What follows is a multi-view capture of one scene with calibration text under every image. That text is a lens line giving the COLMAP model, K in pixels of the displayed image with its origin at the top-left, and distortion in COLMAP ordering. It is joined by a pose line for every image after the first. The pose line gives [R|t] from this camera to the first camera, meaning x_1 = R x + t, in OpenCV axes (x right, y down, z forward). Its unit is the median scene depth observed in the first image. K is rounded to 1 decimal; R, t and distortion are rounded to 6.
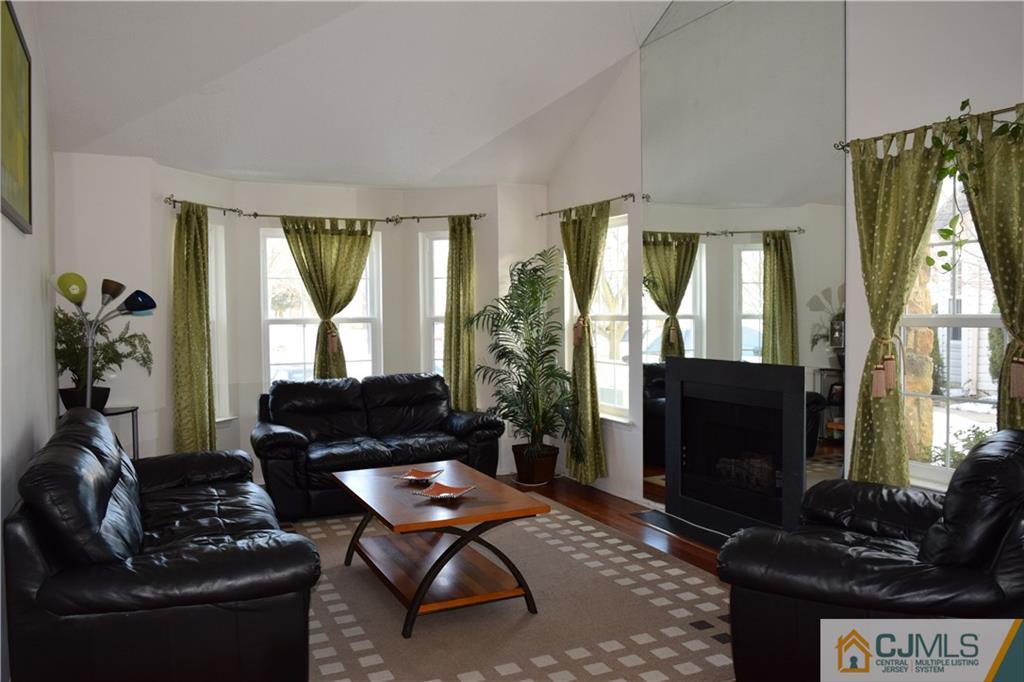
lens RADIAL K [[794.1, 0, 514.2], [0, 794.1, 337.2], [0, 0, 1]] dist [-0.027320, 0.032221]
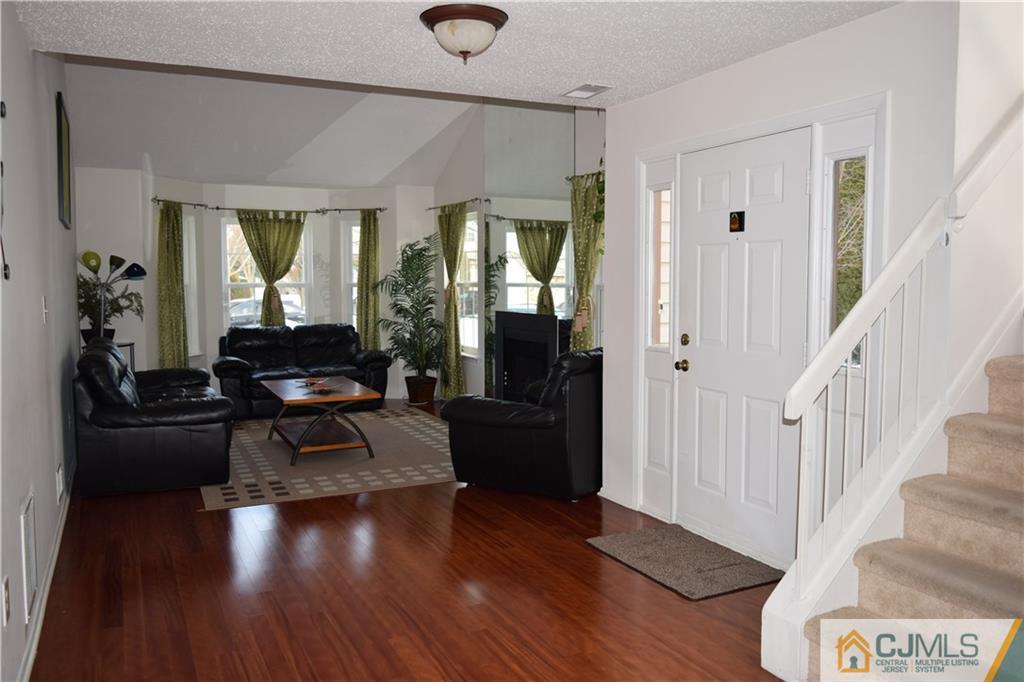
lens RADIAL K [[794.1, 0, 514.2], [0, 794.1, 337.2], [0, 0, 1]] dist [-0.027320, 0.032221]
pose [[0.999883, 0.008377, 0.012836, 0.179464], [-0.008858, 0.999244, 0.037843, 0.014259], [-0.012510, -0.037953, 0.999201, -0.405443]]
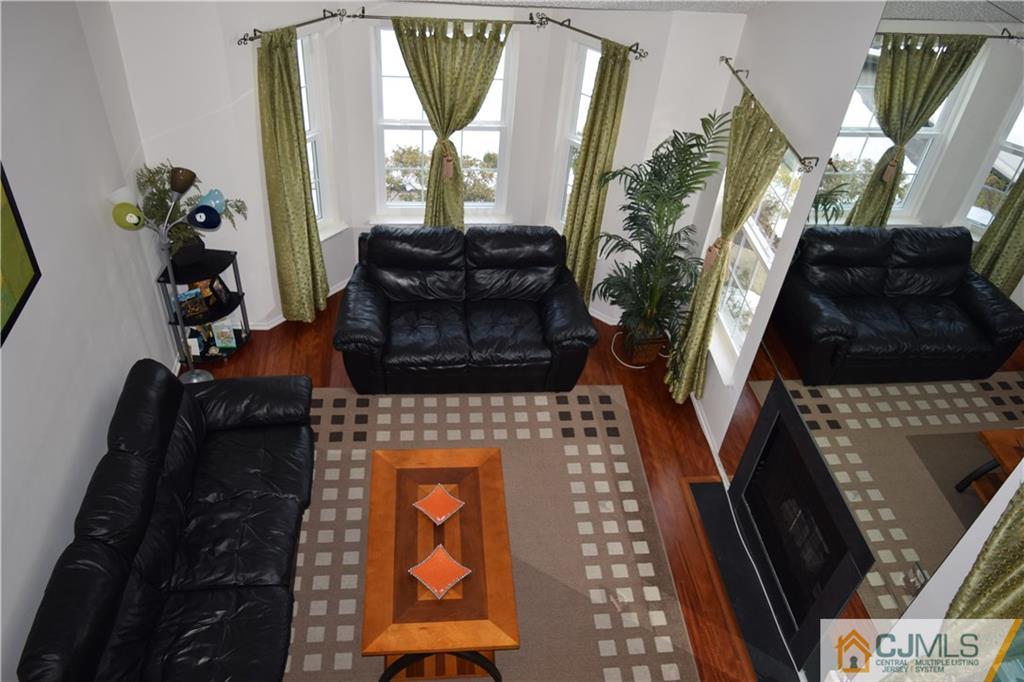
lens RADIAL K [[794.1, 0, 514.2], [0, 794.1, 337.2], [0, 0, 1]] dist [-0.027320, 0.032221]
pose [[0.940100, 0.281493, -0.192286, 0.068079], [-0.106198, 0.777814, 0.619458, -0.422635], [0.323936, -0.561932, 0.761117, 0.255495]]
